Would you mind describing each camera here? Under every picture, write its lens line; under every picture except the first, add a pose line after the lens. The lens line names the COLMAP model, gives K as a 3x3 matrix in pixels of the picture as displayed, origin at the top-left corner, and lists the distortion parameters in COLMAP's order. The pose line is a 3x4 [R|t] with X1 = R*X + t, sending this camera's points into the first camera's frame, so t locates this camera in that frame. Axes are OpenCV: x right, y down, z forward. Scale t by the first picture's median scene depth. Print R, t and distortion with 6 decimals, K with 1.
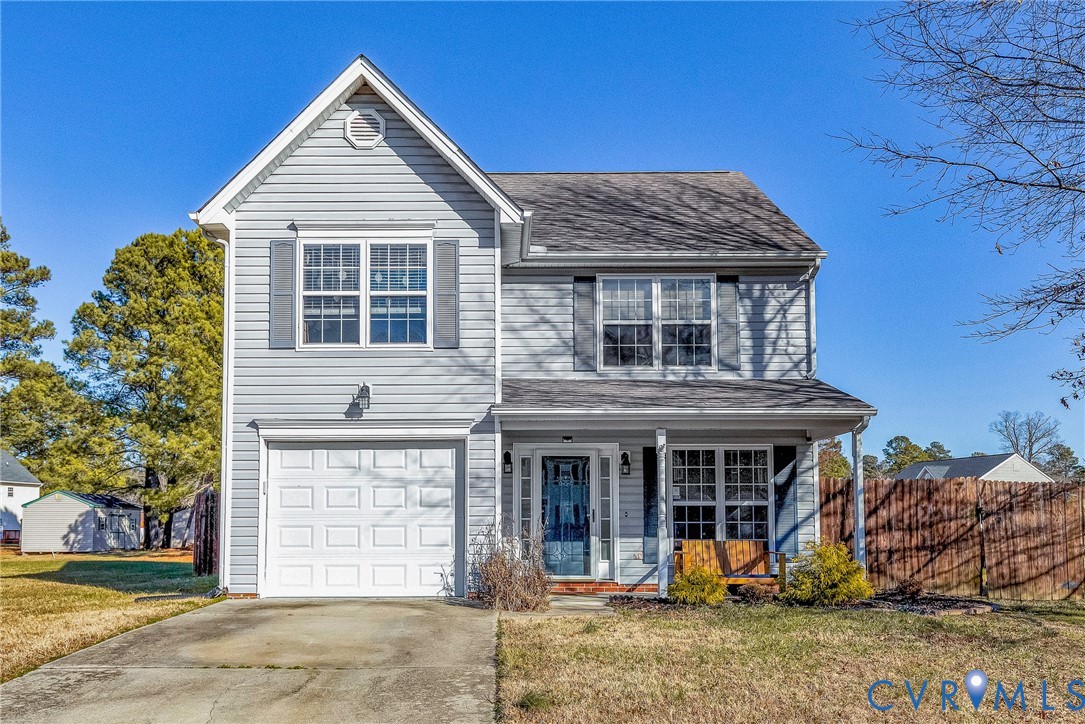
lens RADIAL K [[953.8, 0, 479.2], [0, 953.8, 470.3], [0, 0, 1]] dist [0.005481, 0.001650]
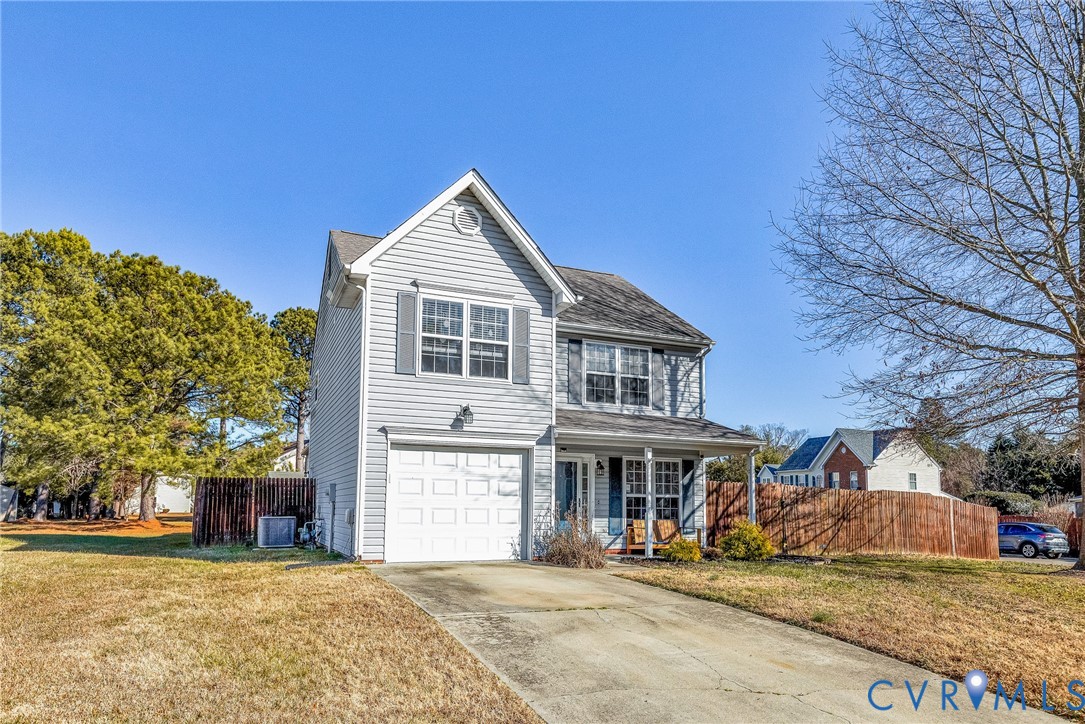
lens RADIAL K [[724.7, 0, 542.5], [0, 724.7, 442.3], [0, 0, 1]] dist [0.004467, 0.000838]
pose [[0.911905, 0.048084, 0.407576, -0.391545], [-0.036741, 0.998690, -0.035618, -0.003476], [-0.408754, 0.017506, 0.912477, 0.003549]]
